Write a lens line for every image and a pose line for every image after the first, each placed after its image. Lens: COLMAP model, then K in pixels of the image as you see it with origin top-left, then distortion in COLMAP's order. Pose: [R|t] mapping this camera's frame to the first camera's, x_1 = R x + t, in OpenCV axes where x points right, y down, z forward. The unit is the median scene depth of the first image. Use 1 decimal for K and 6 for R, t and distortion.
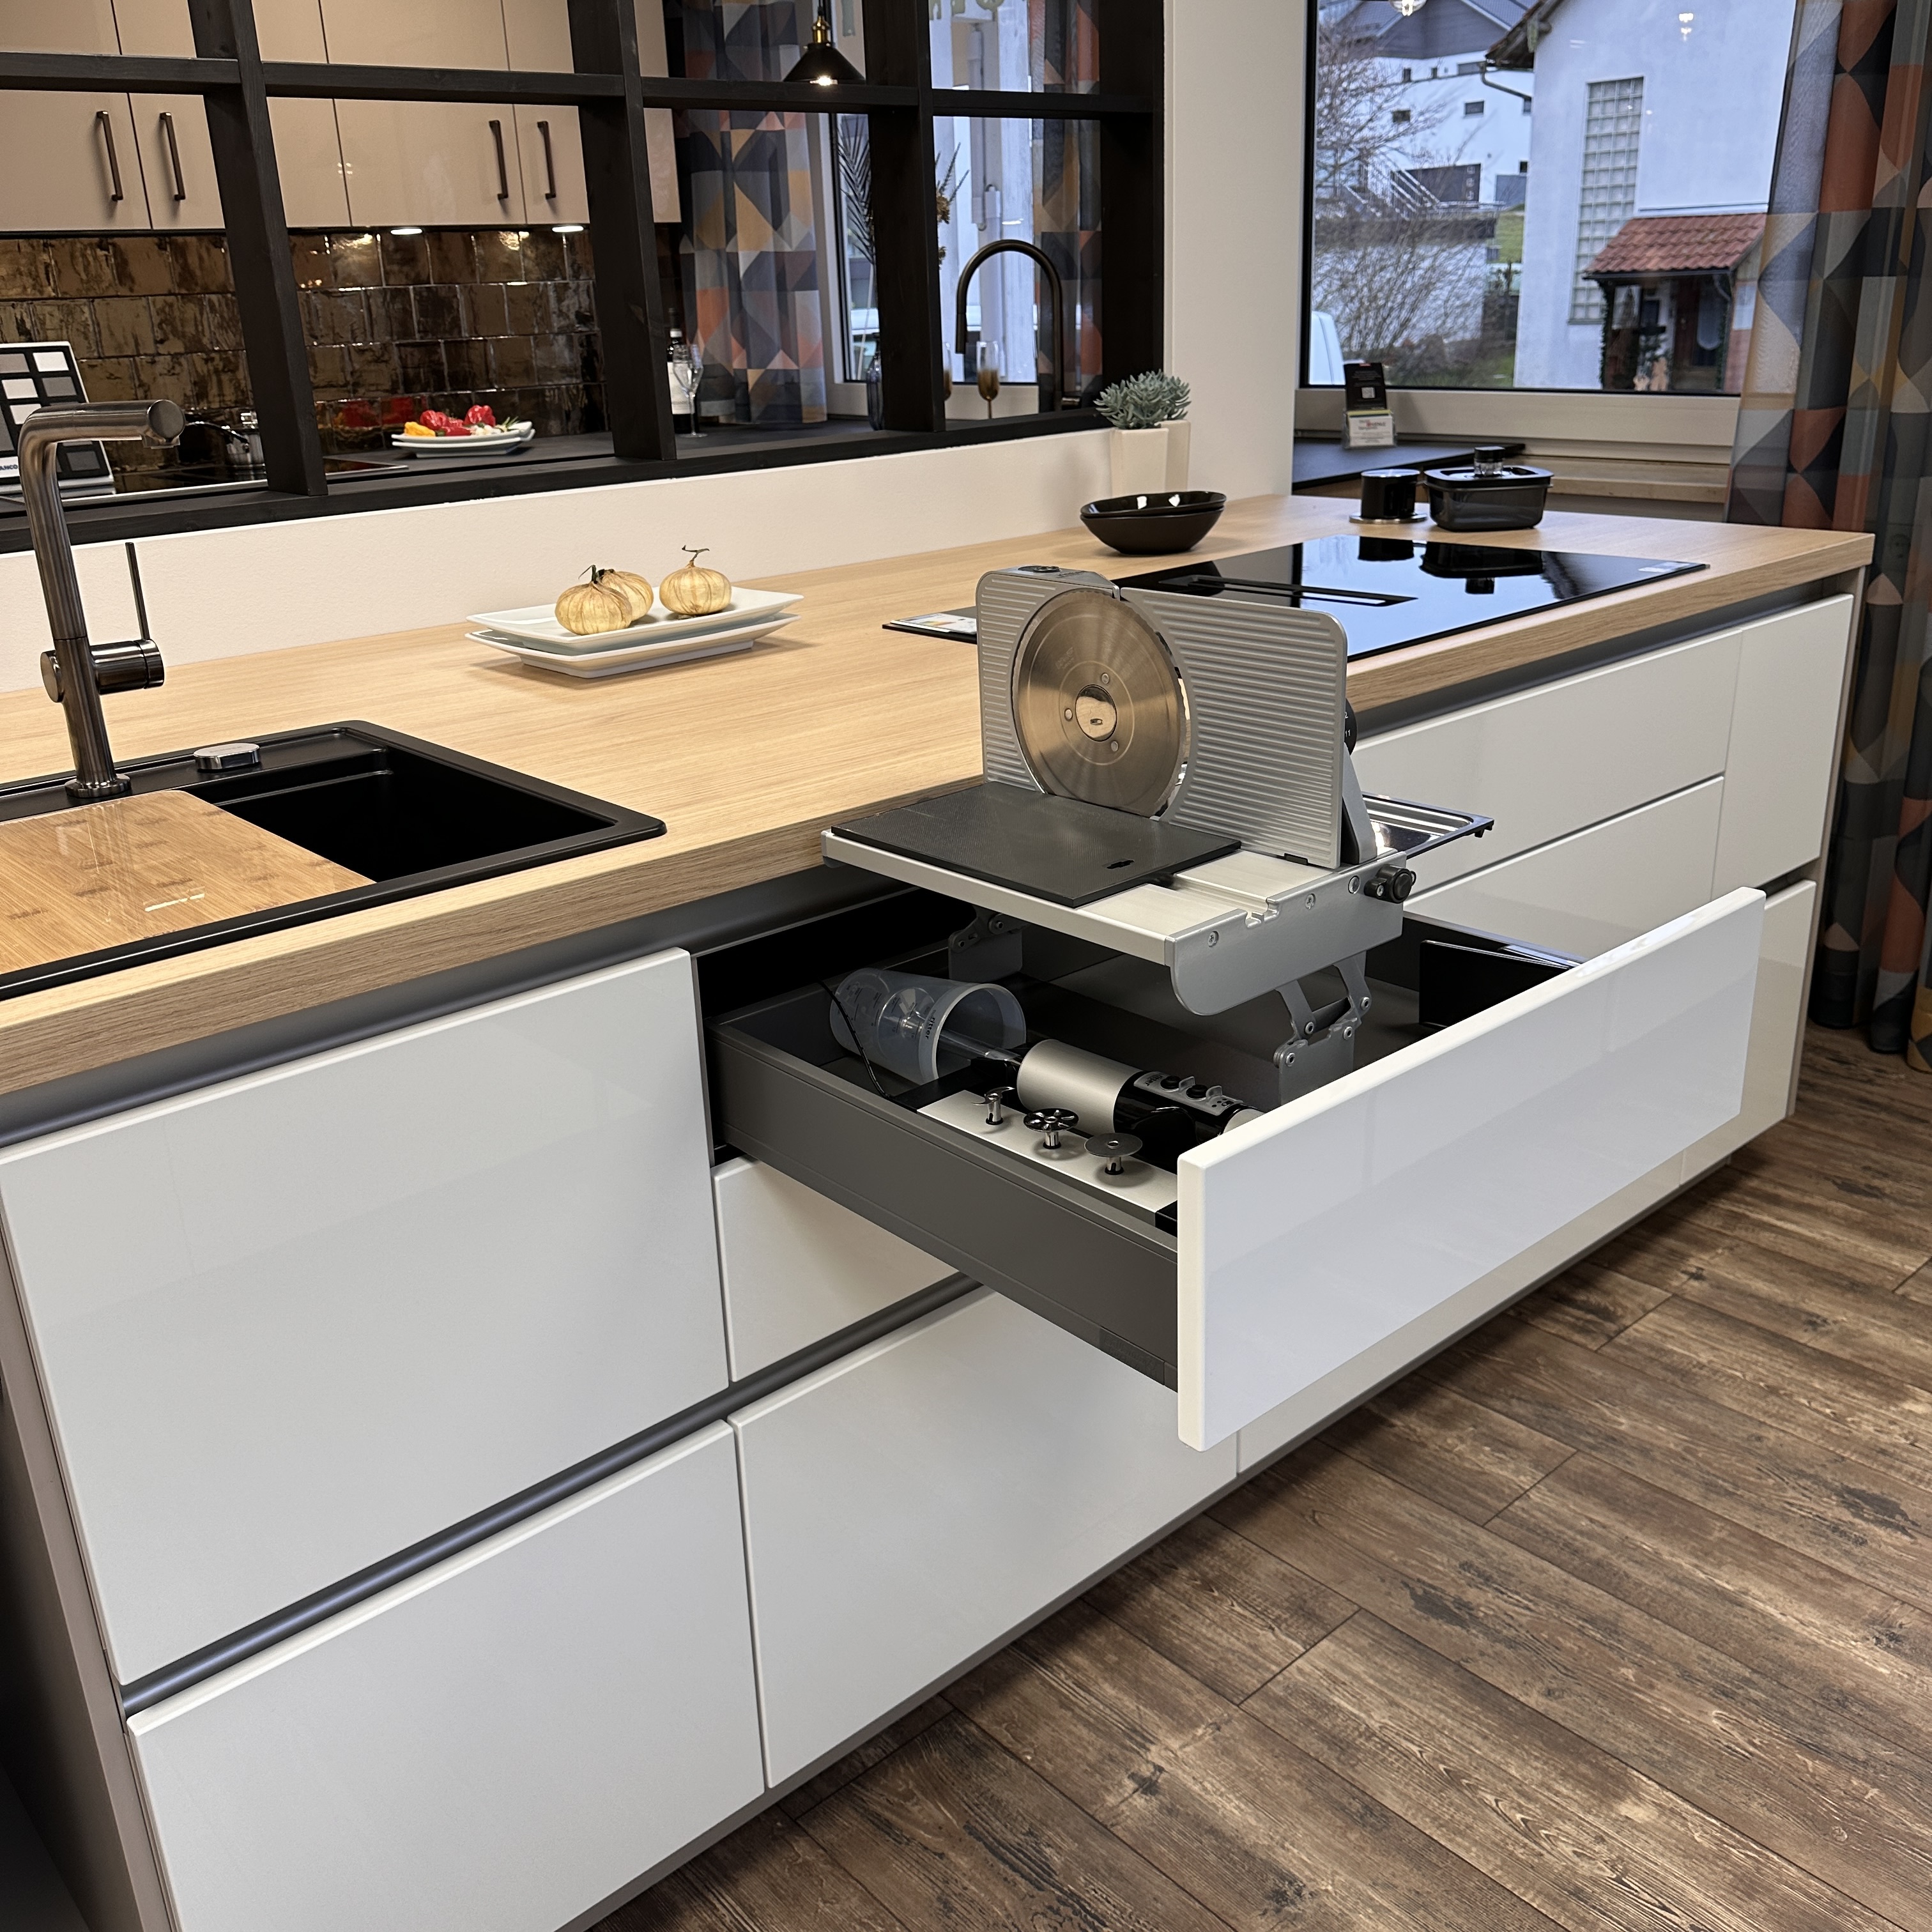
lens RADIAL K [[1842.5, 0, 960.5], [0, 1842.5, 935.7], [0, 0, 1]] dist [0.006746, 0.003493]
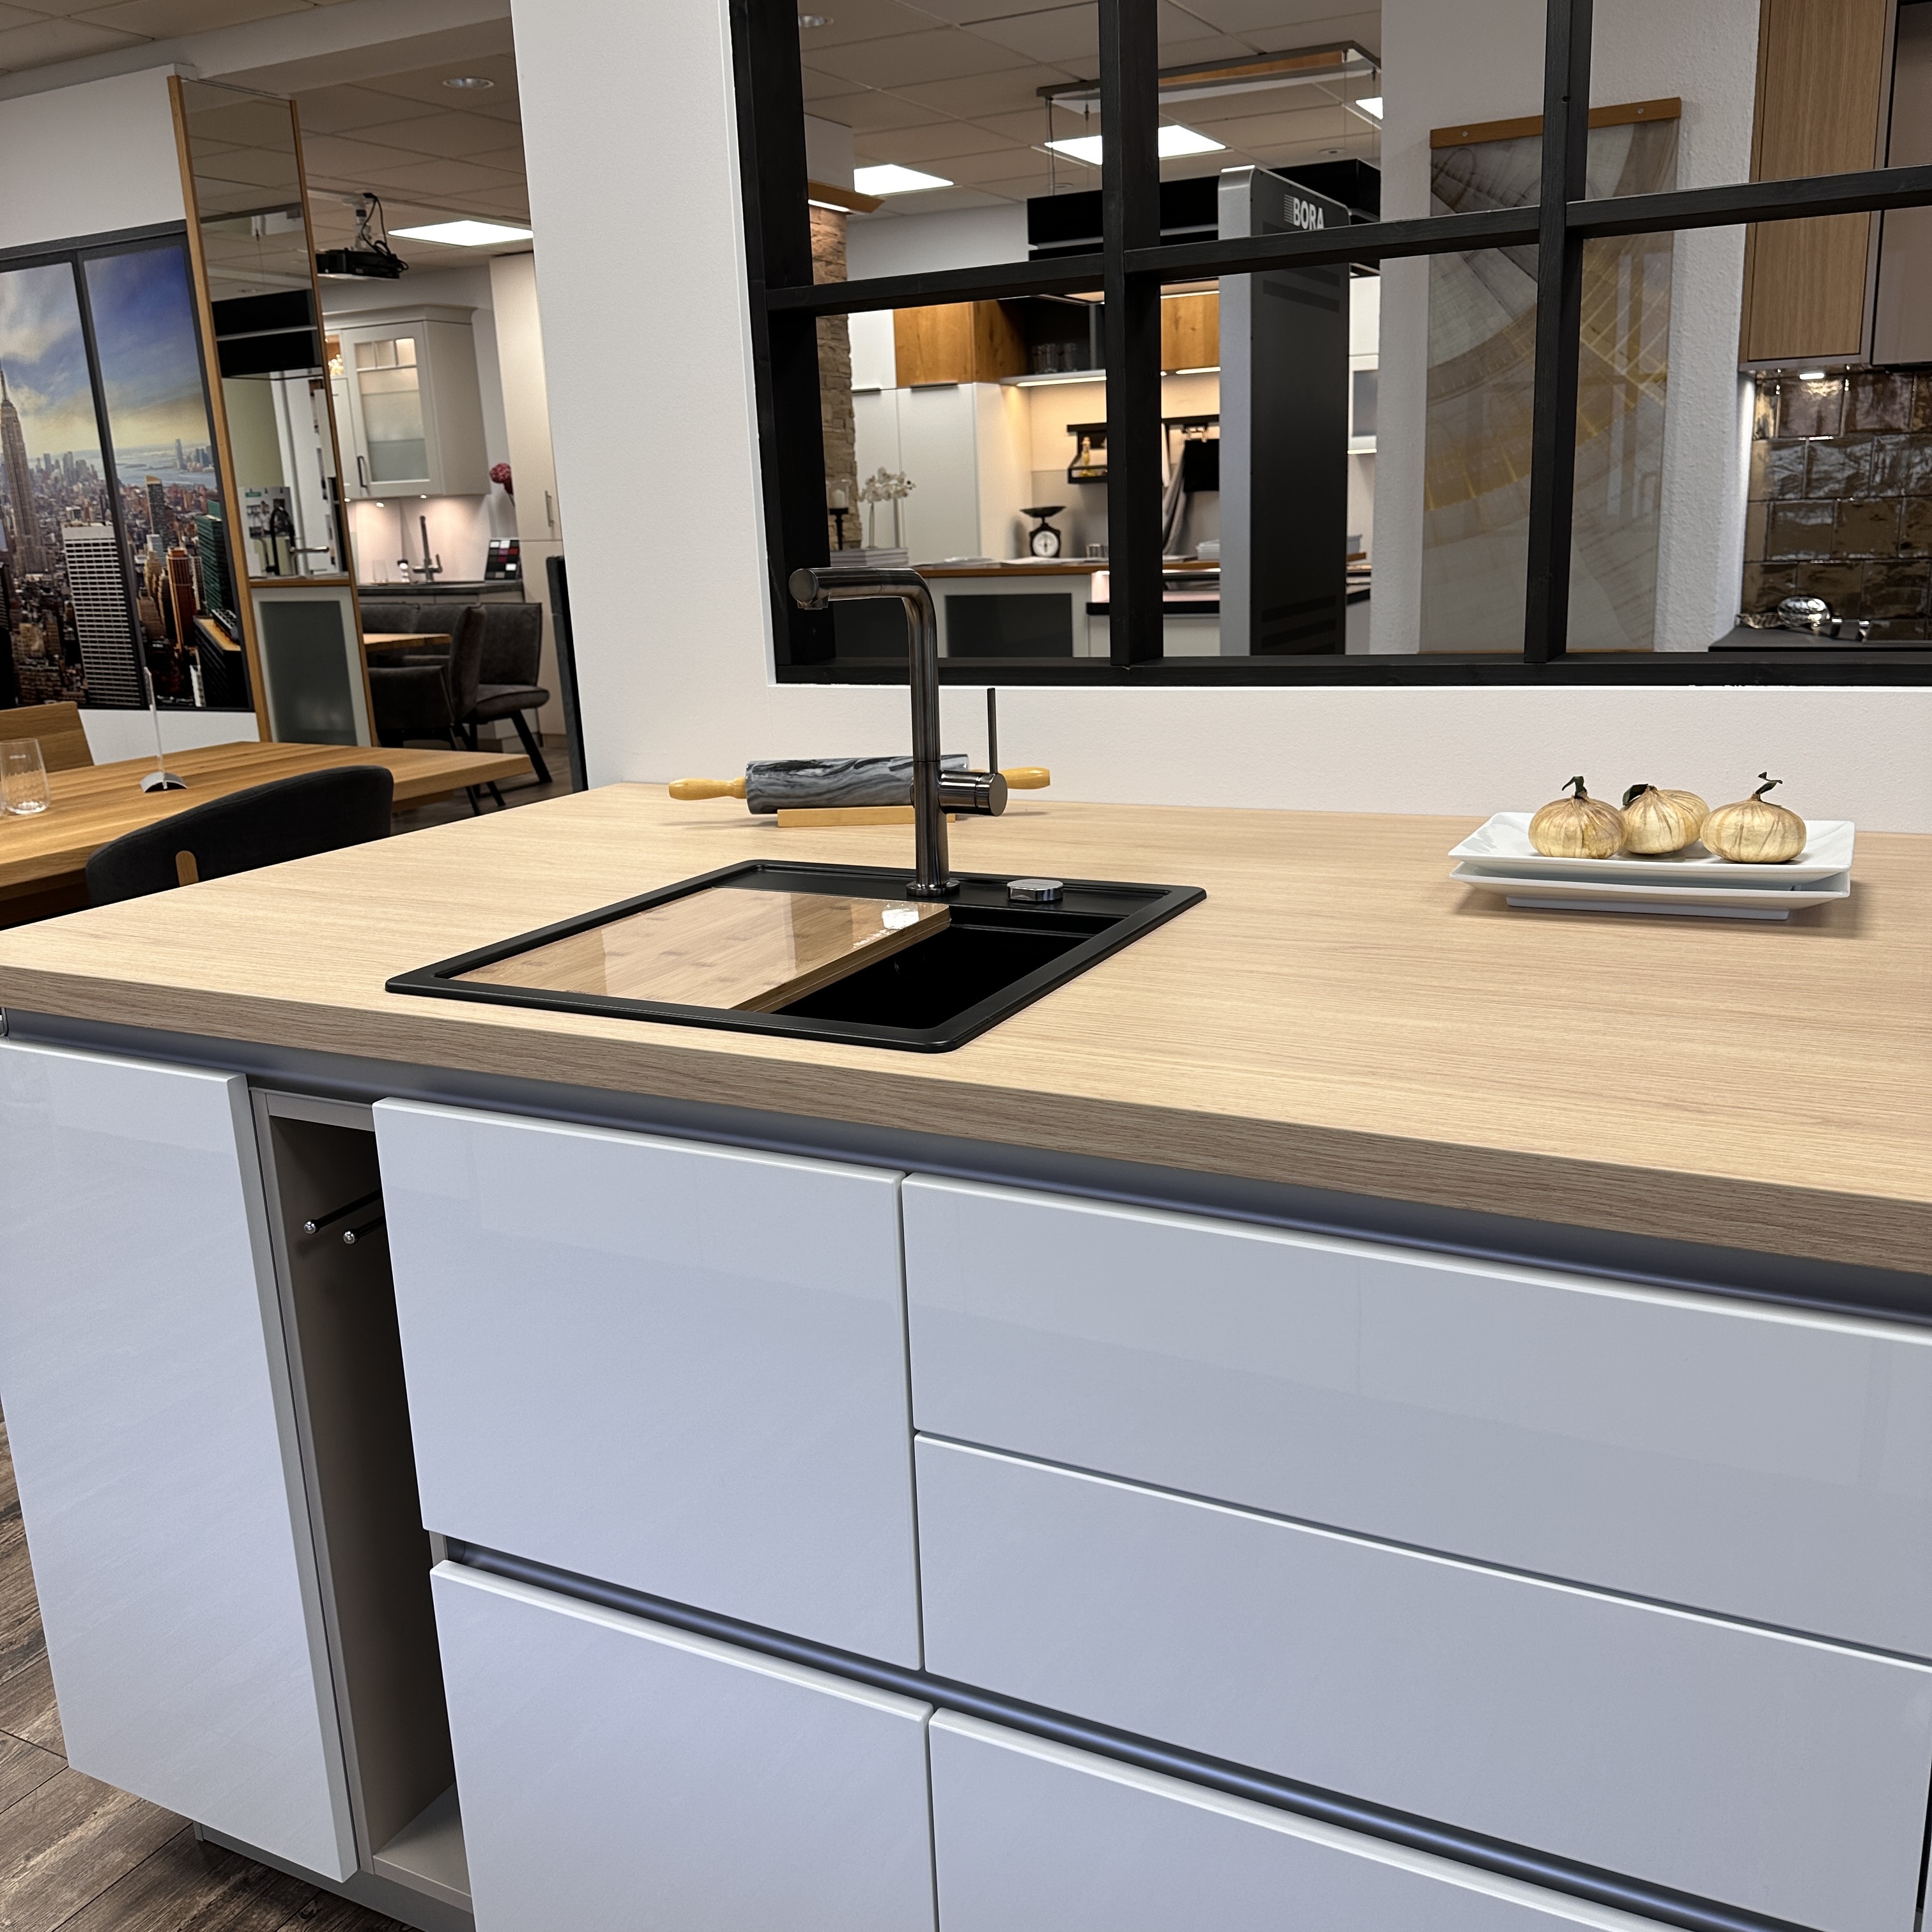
lens RADIAL K [[1792.4, 0, 953.7], [0, 1792.4, 954.1], [0, 0, 1]] dist [0.164975, -0.286023]
pose [[0.357907, 0.244120, -0.901281, 0.454076], [-0.284533, 0.947829, 0.143737, -0.165585], [0.889350, 0.205000, 0.408695, 0.441612]]
